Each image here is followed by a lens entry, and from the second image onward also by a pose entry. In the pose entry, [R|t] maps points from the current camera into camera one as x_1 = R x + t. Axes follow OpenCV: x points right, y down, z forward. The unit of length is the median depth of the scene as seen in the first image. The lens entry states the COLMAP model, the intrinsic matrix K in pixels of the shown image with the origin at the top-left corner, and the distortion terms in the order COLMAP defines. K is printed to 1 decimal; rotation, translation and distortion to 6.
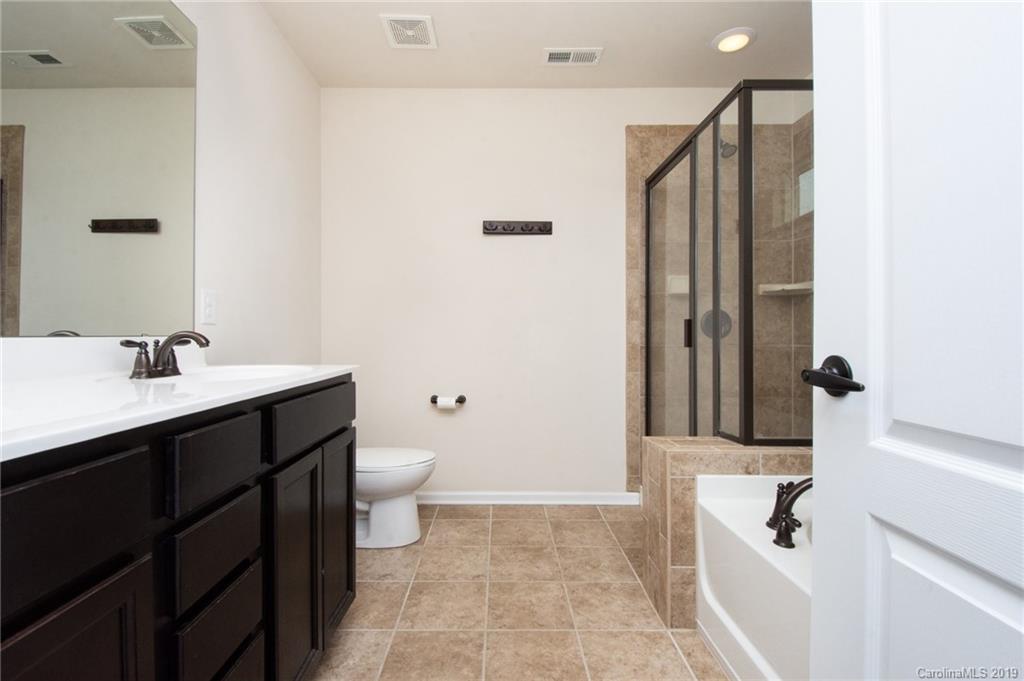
lens RADIAL K [[468.8, 0, 504.2], [0, 468.8, 333.6], [0, 0, 1]] dist [0.004444, 0.001307]
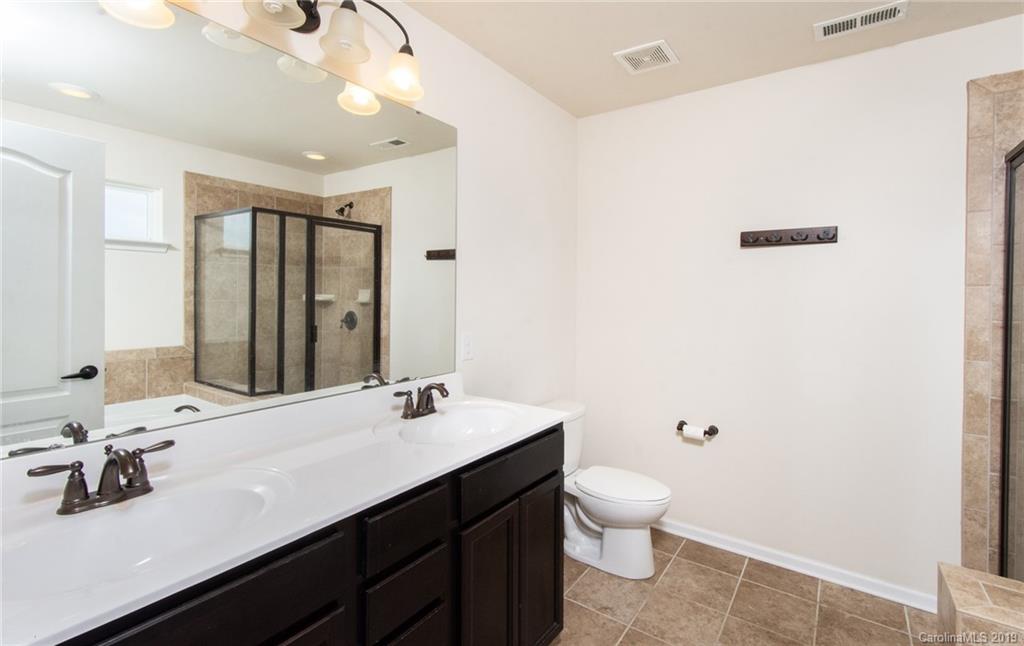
lens RADIAL K [[476.0, 0, 508.8], [0, 476.0, 294.0], [0, 0, 1]] dist [0.006103, -0.002112]
pose [[0.809561, 0.009089, -0.586966, 0.159813], [-0.007407, 0.999959, 0.005268, -0.156142], [0.586990, 0.000083, 0.809594, 0.024509]]
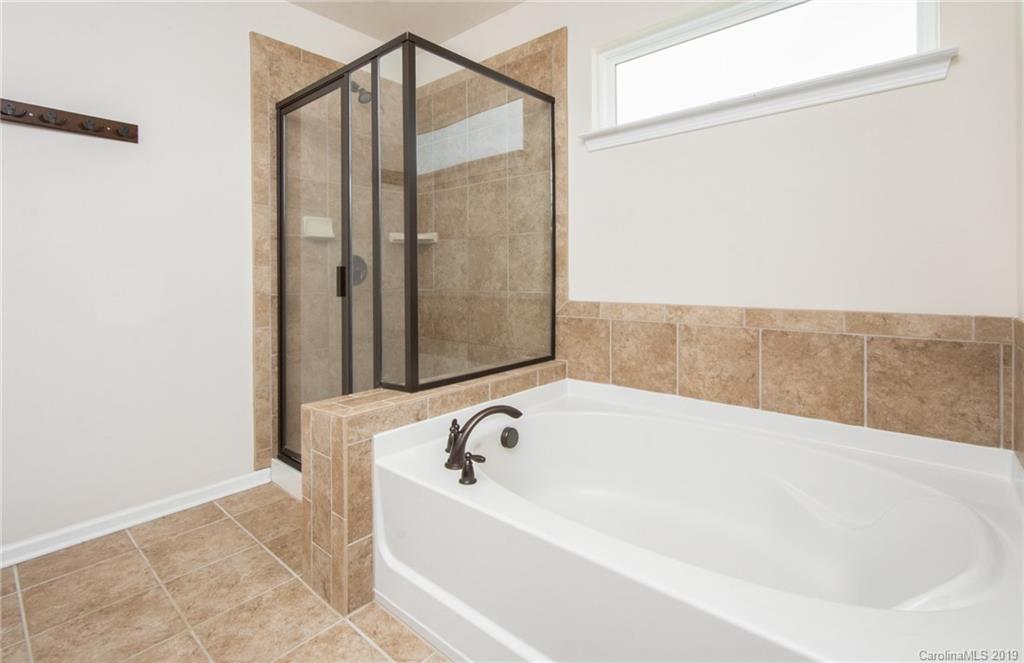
lens RADIAL K [[469.5, 0, 524.5], [0, 469.5, 273.8], [0, 0, 1]] dist [0.003831, 0.000056]
pose [[0.650030, -0.003872, 0.759899, -0.075745], [0.004896, 0.999988, 0.000908, -0.014551], [-0.759893, 0.003130, 0.650041, 0.115193]]
